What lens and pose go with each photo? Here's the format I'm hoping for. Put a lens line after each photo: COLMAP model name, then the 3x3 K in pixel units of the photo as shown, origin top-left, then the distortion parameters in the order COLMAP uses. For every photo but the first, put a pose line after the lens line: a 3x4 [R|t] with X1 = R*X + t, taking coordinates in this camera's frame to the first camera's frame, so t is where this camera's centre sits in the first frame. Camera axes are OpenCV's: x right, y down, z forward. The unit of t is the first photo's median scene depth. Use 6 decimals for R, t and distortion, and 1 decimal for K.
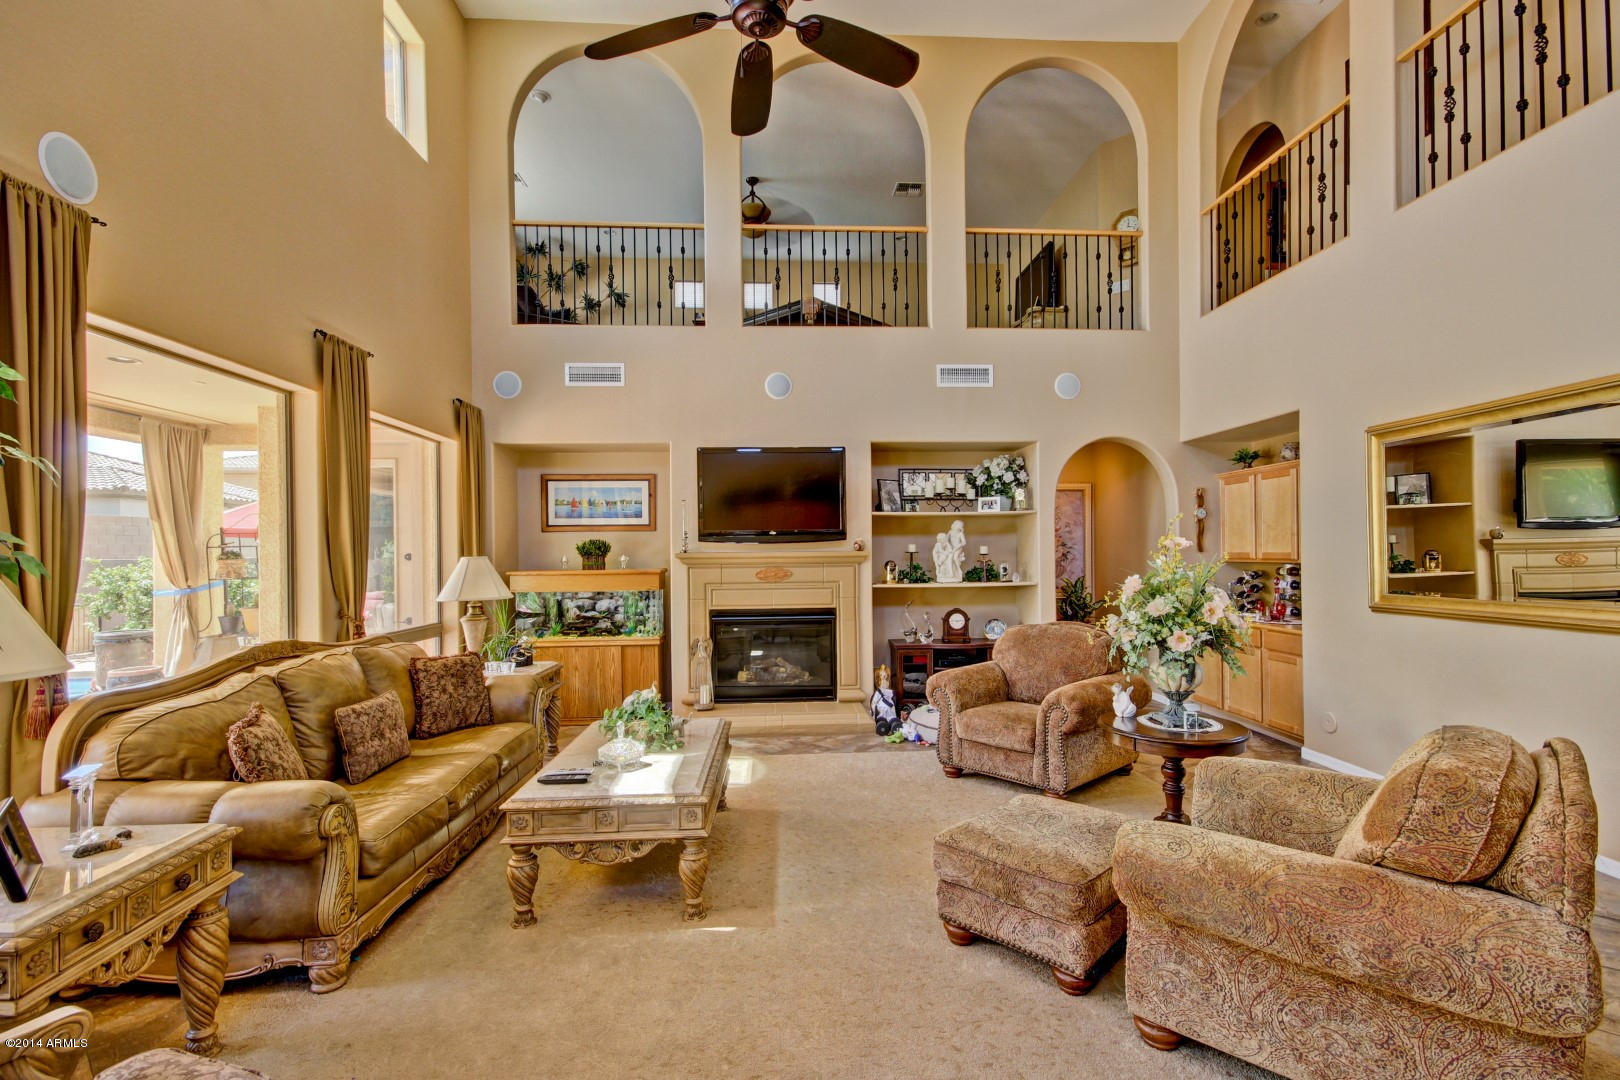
lens RADIAL K [[730.1, 0, 818.1], [0, 730.1, 550.6], [0, 0, 1]] dist [0.022020, -0.004361]
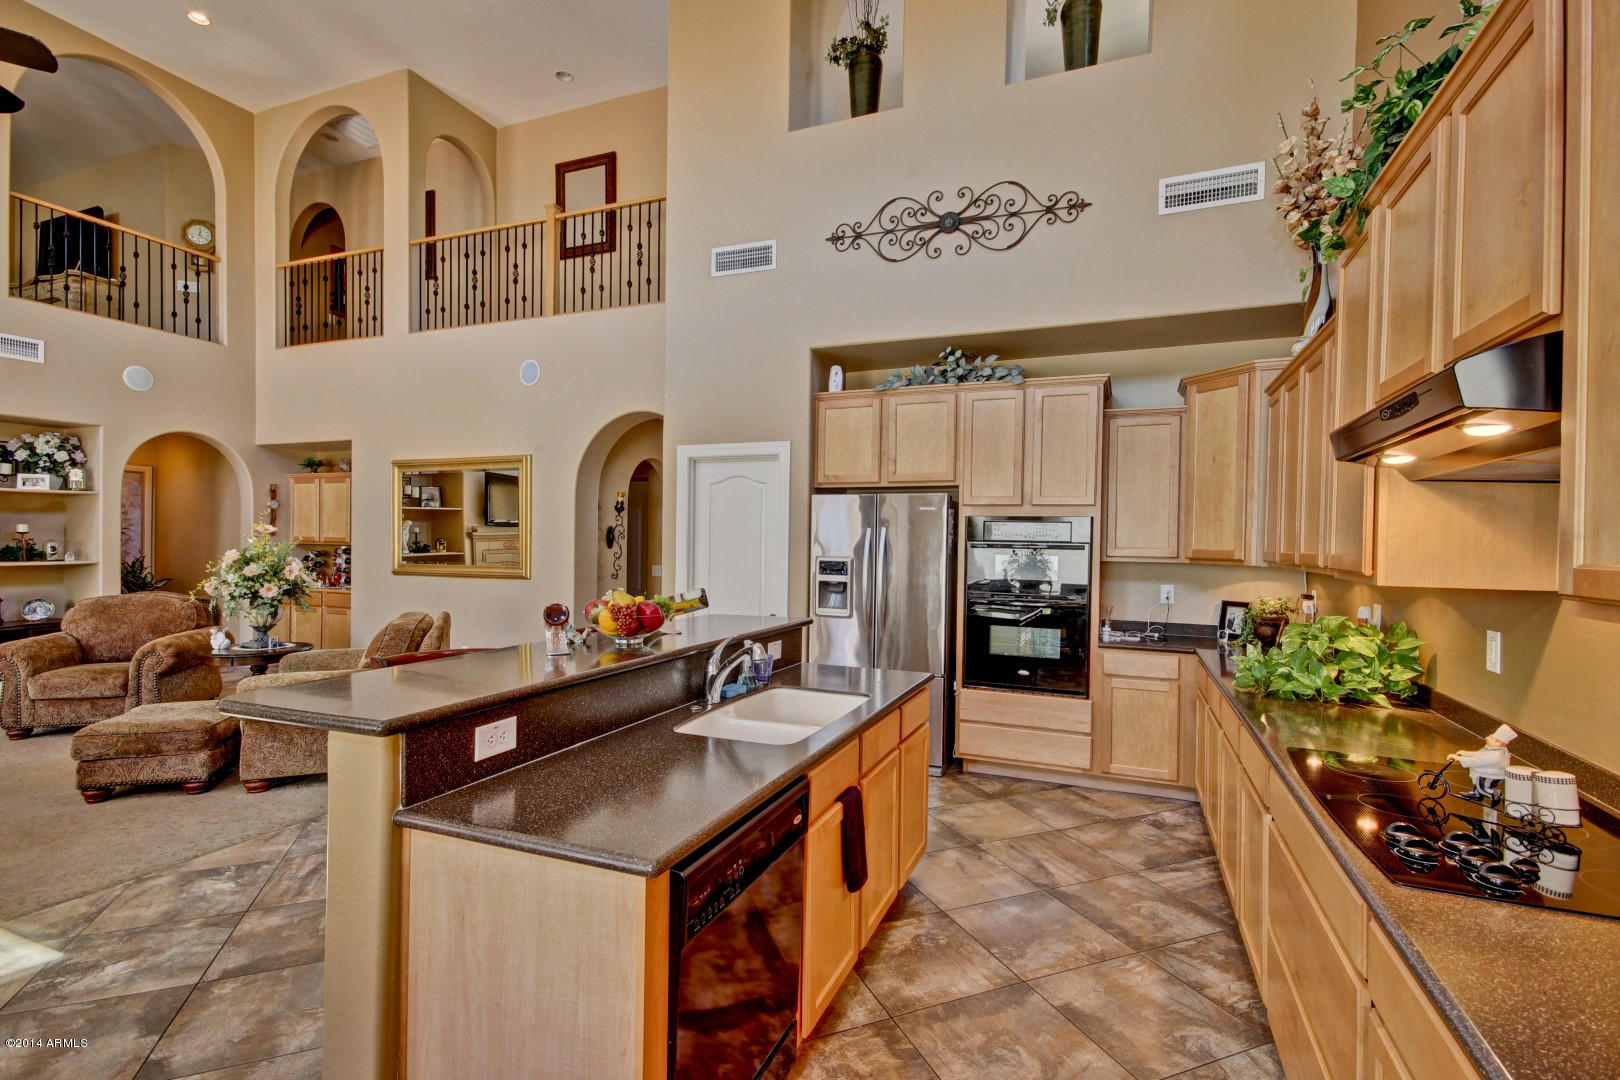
lens RADIAL K [[730.1, 0, 823.1], [0, 730.1, 549.8], [0, 0, 1]] dist [0.022020, -0.004361]
pose [[0.419727, 0.006094, 0.907630, -0.244560], [-0.021180, 0.999771, 0.003081, 0.002525], [-0.907403, -0.020517, 0.419760, -0.408490]]
